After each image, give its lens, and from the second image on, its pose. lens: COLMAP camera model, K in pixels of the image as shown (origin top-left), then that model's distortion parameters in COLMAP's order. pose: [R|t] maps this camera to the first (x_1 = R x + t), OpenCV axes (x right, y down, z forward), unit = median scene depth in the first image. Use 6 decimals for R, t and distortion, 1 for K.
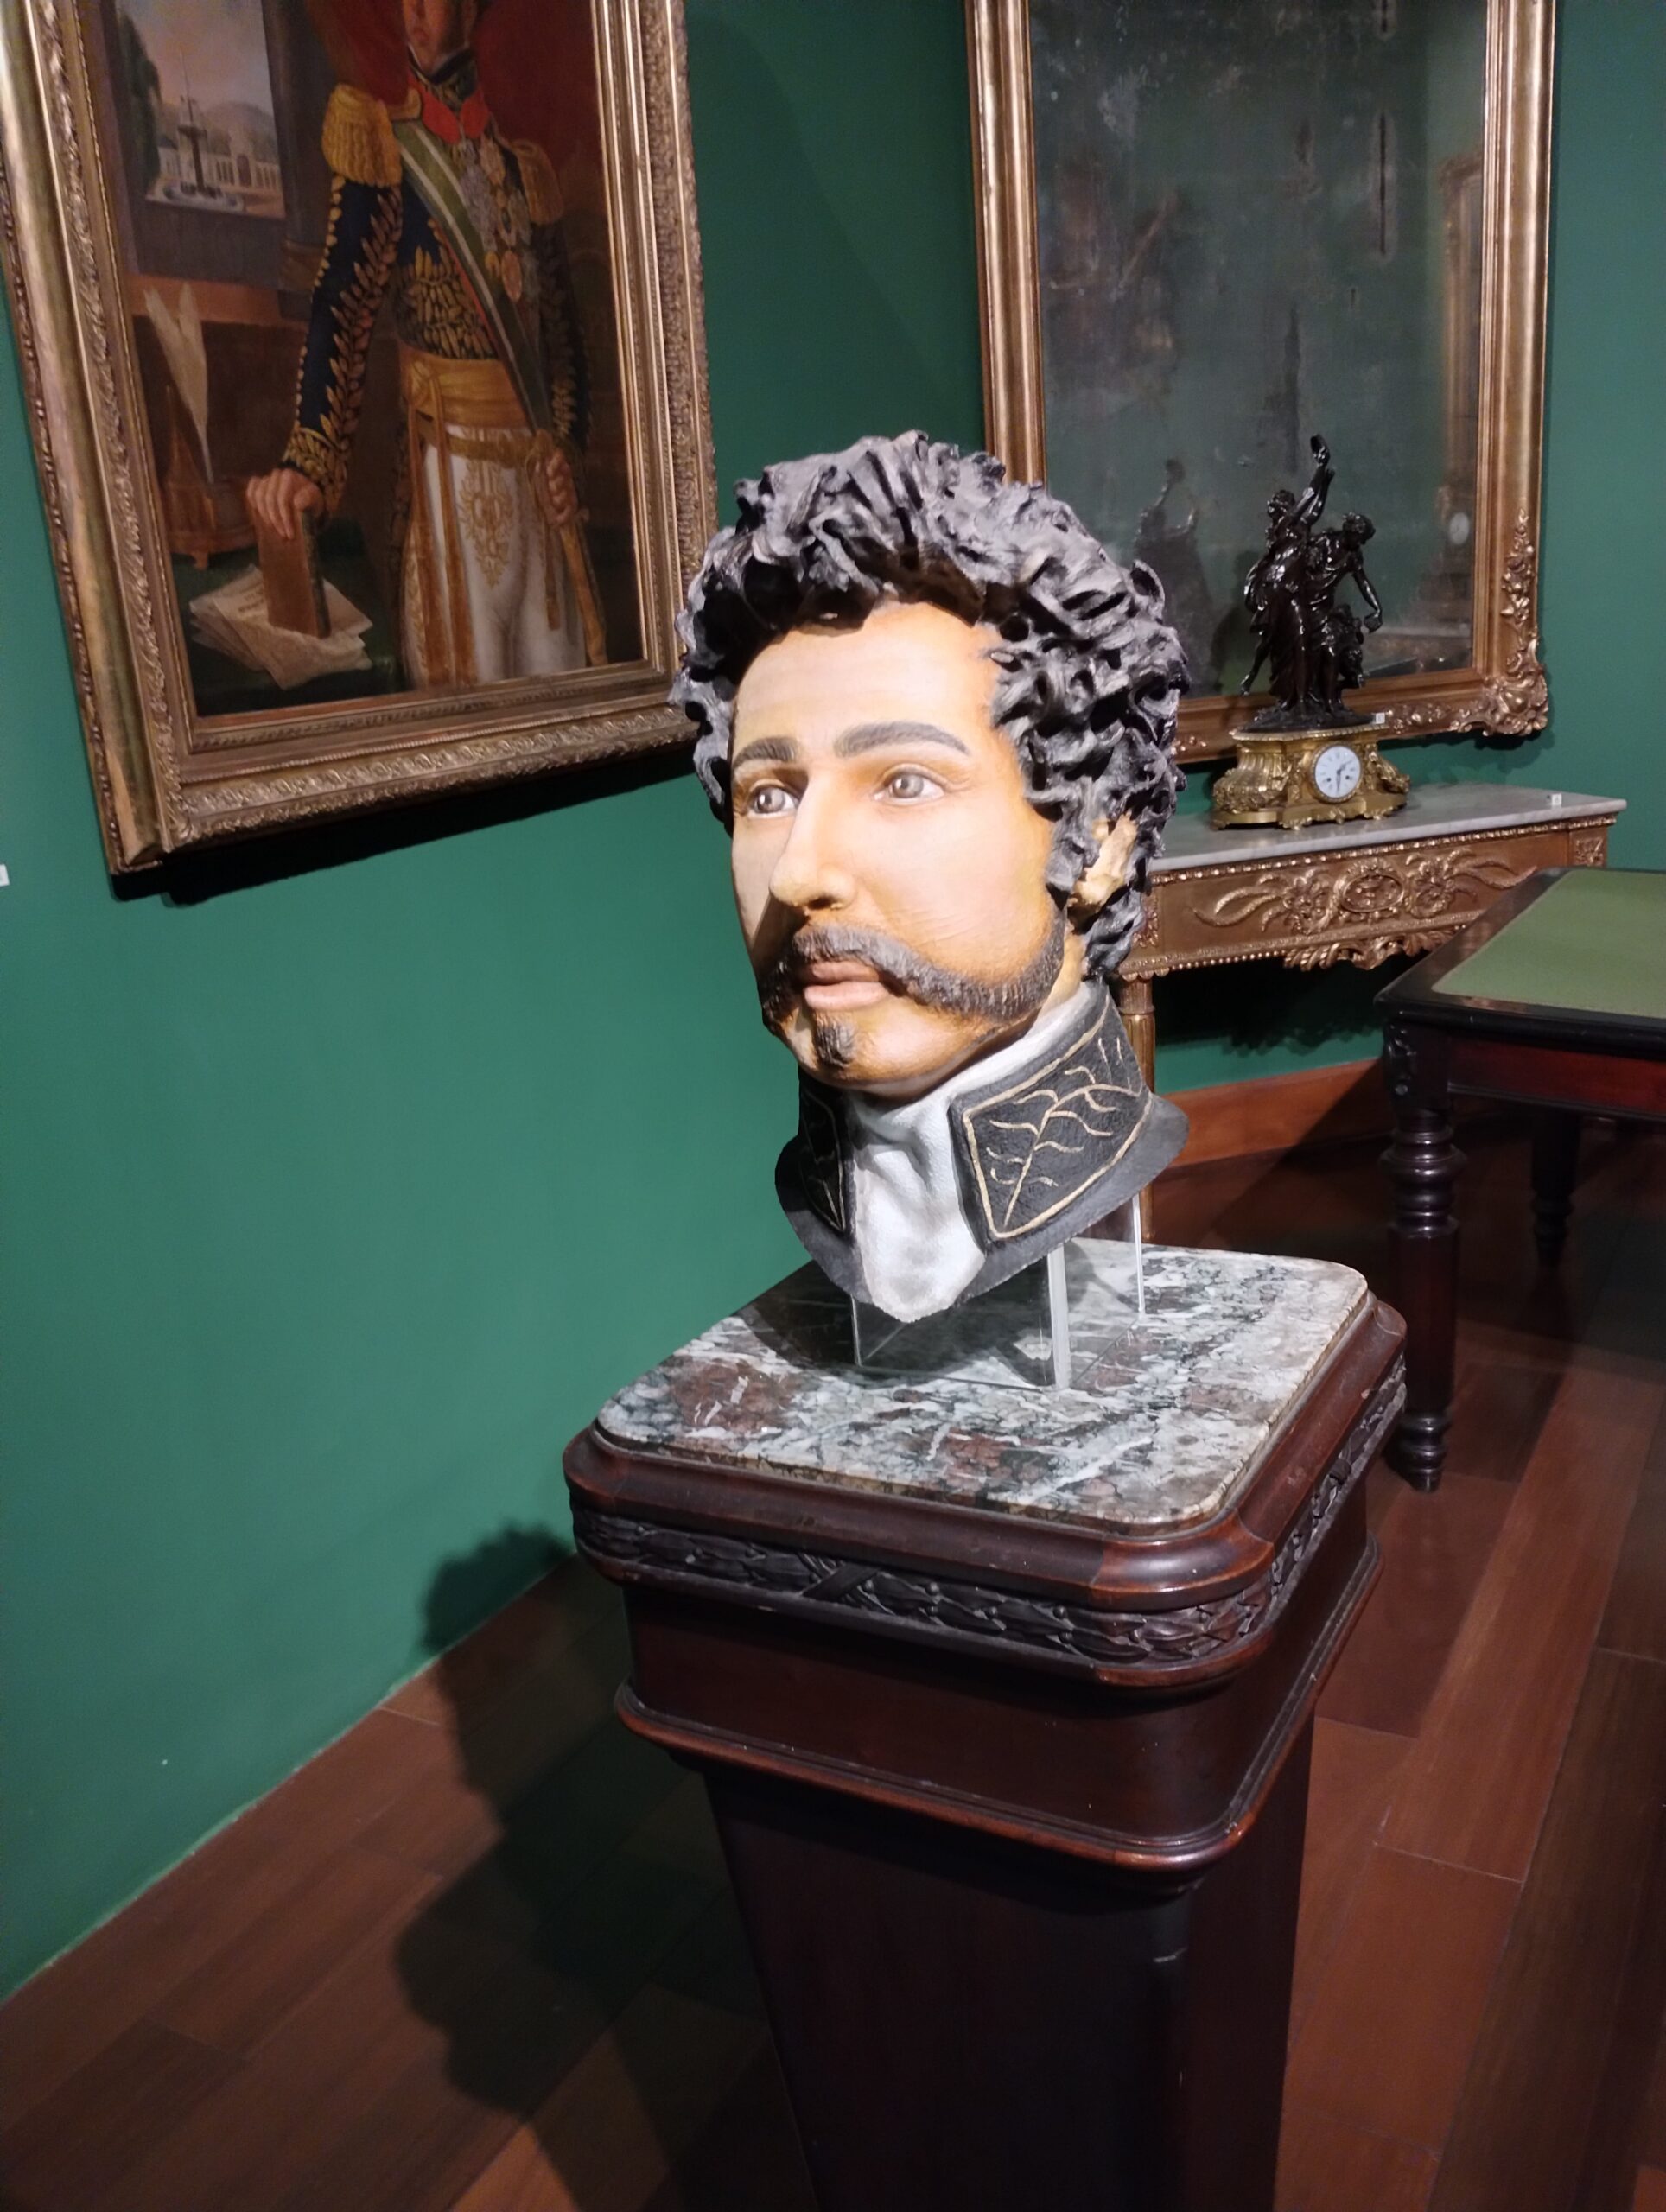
lens RADIAL K [[1885.9, 0, 833.2], [0, 1885.9, 1069.5], [0, 0, 1]] dist [0.067841, -0.094570]
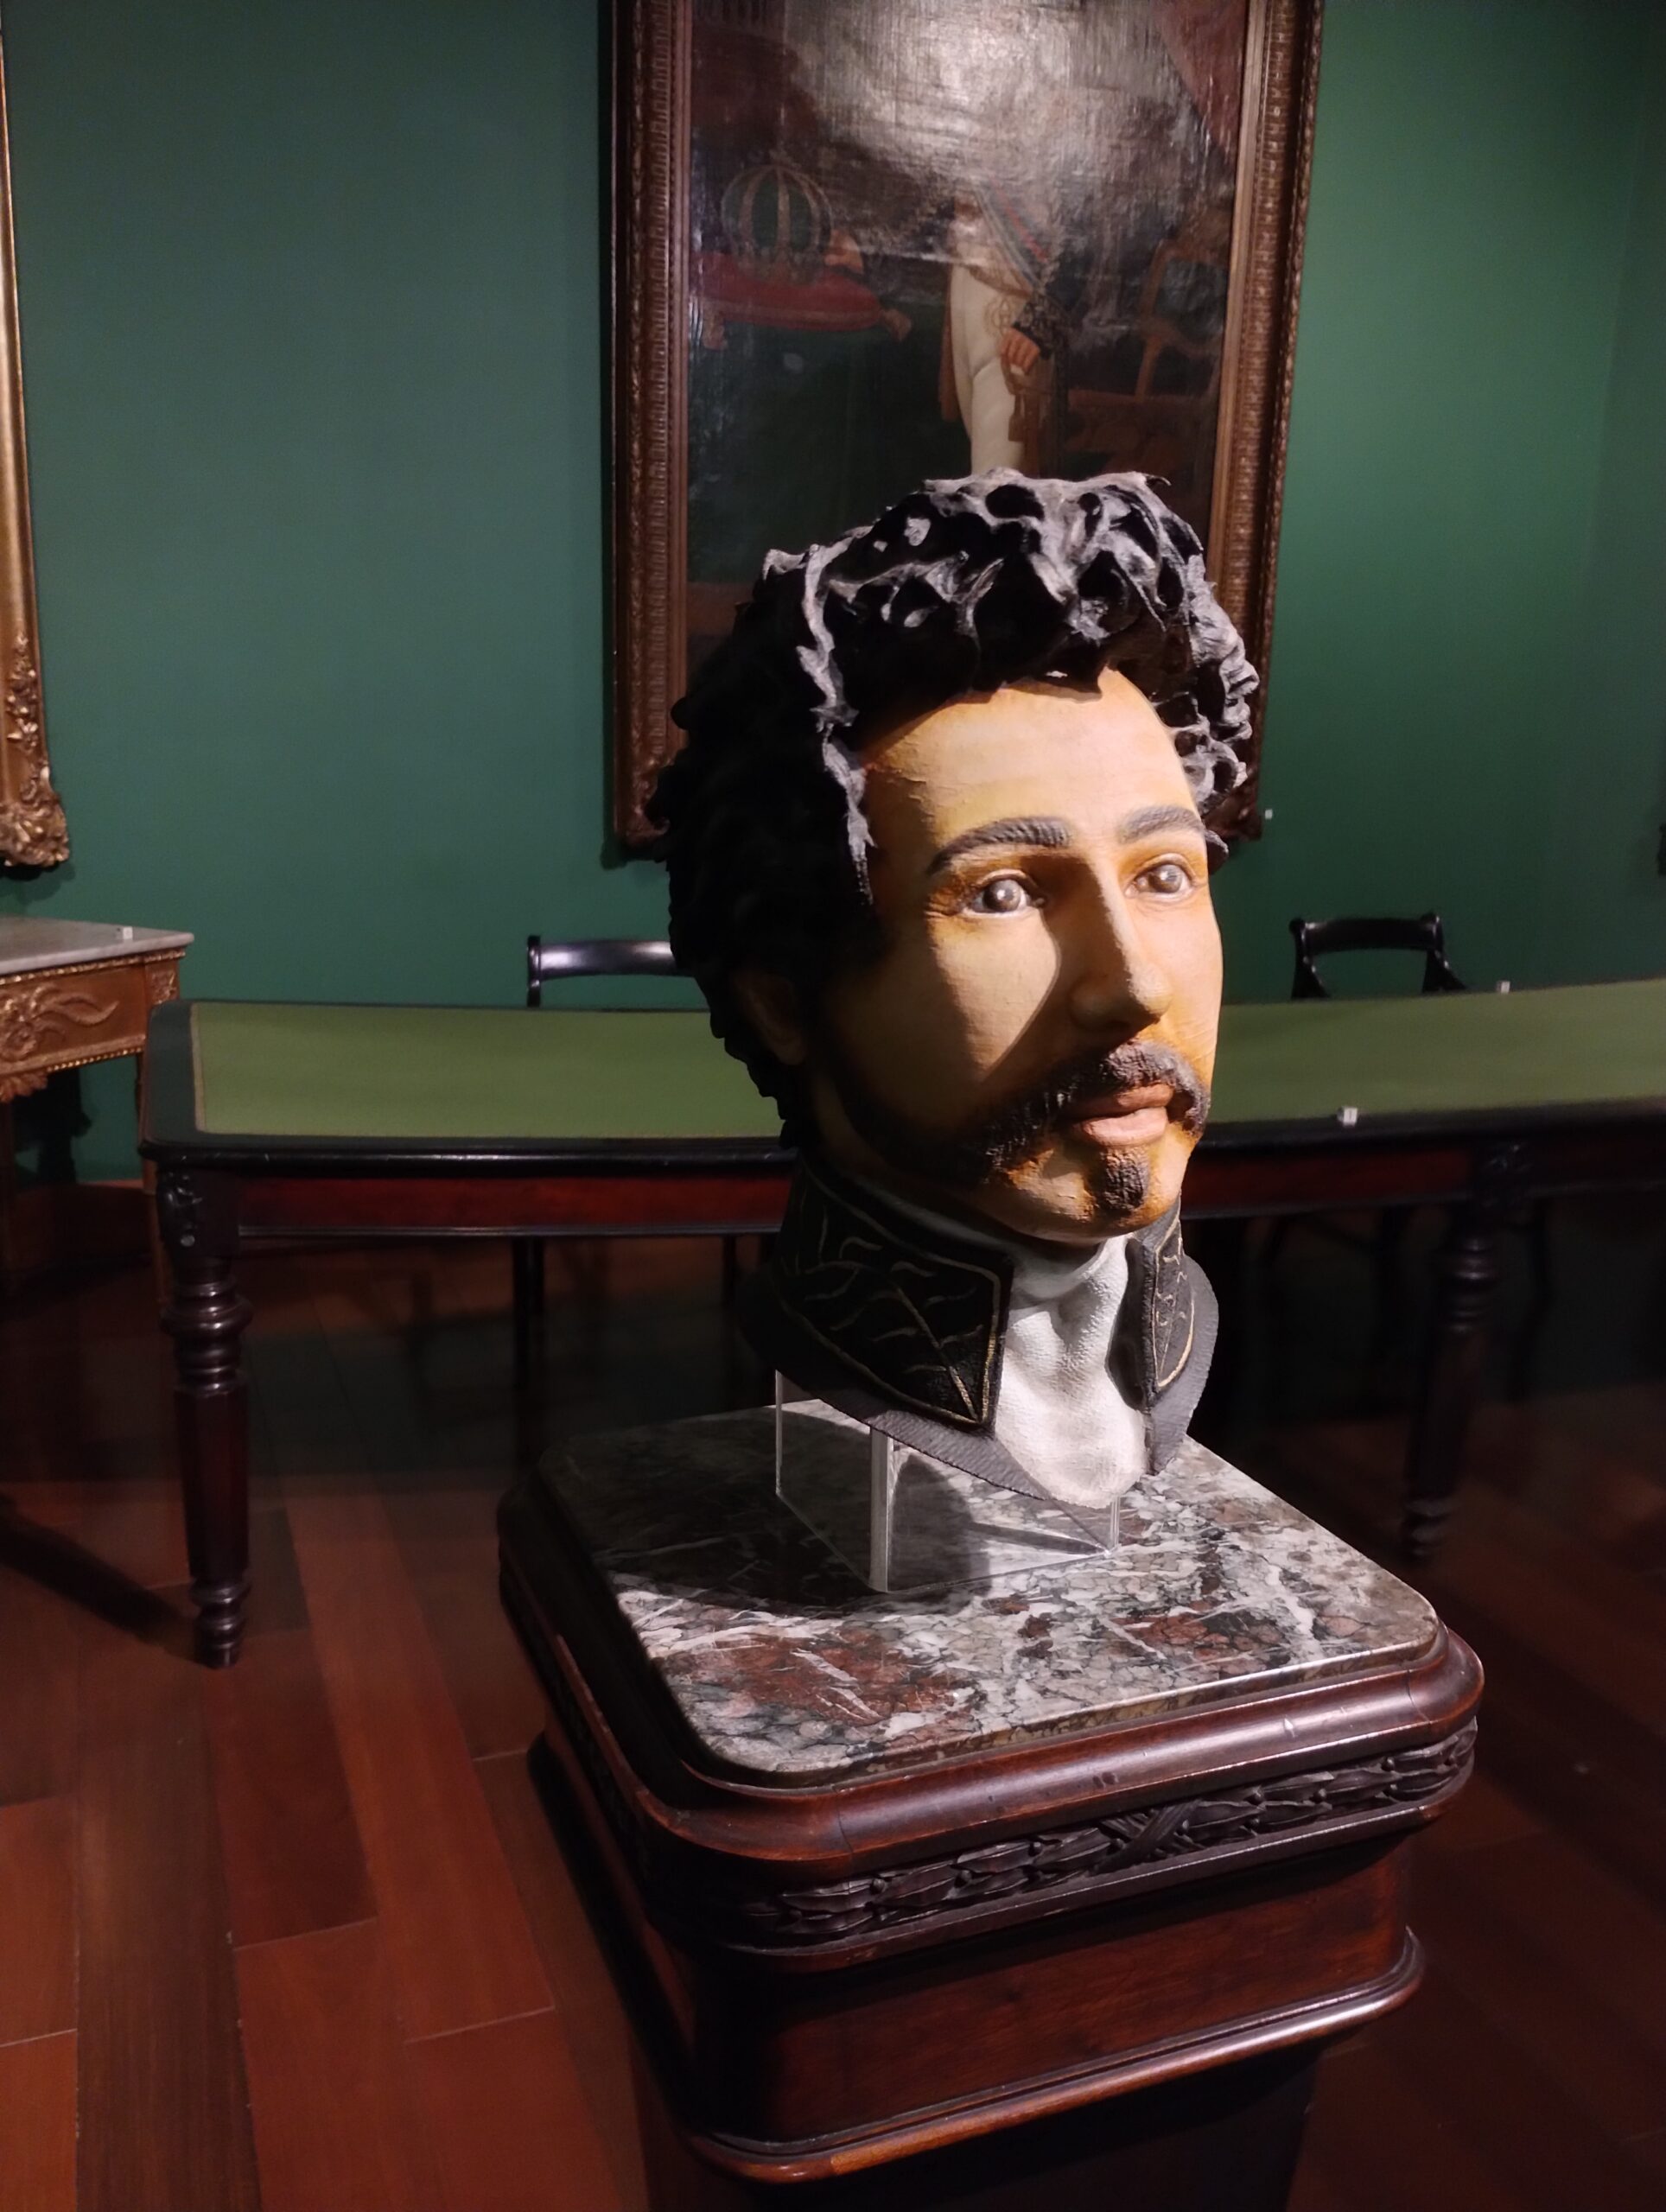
lens RADIAL K [[1881.6, 0, 833.0], [0, 1881.6, 1106.0], [0, 0, 1]] dist [0.065548, -0.090517]
pose [[0.626756, -0.075831, 0.775517, -0.648976], [0.117586, 0.993061, 0.002072, -0.058852], [-0.770293, 0.089891, 0.631323, 0.514710]]
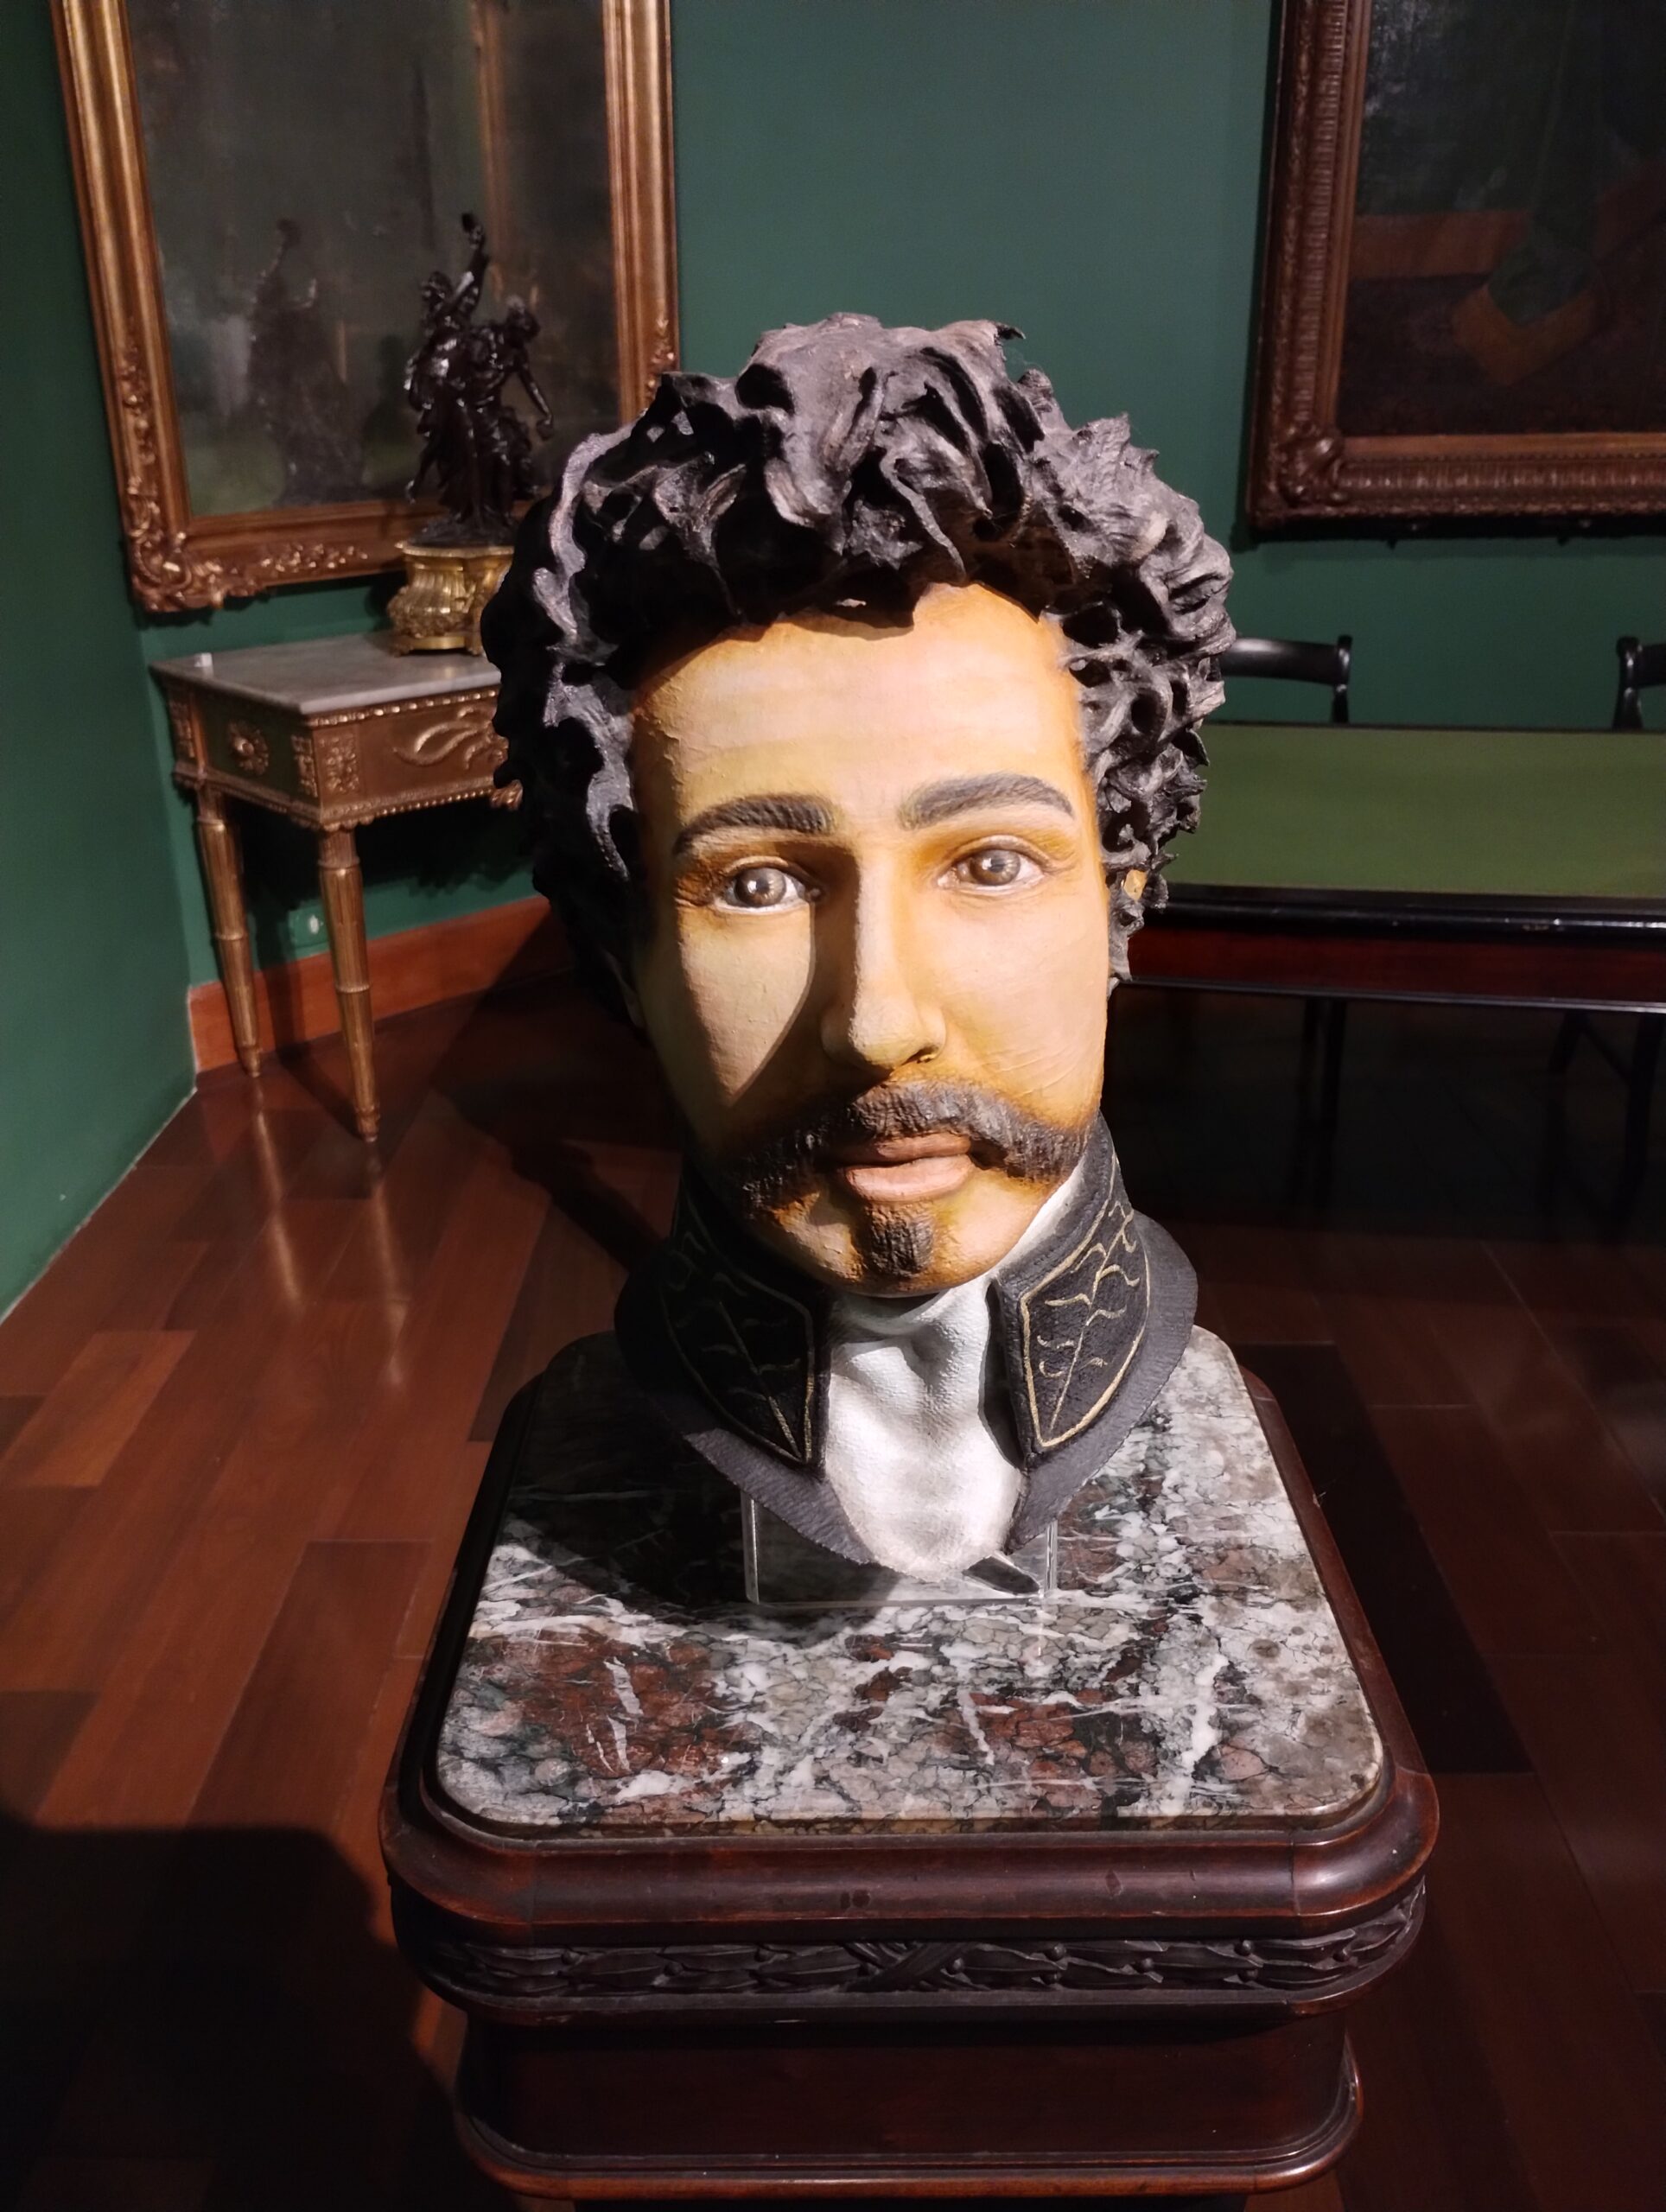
lens RADIAL K [[1885.9, 0, 833.2], [0, 1885.9, 1069.5], [0, 0, 1]] dist [0.067841, -0.094570]
pose [[0.873824, -0.116073, 0.472186, -0.299892], [0.061984, 0.989758, 0.128595, -0.149067], [-0.482276, -0.083101, 0.872069, 0.382595]]
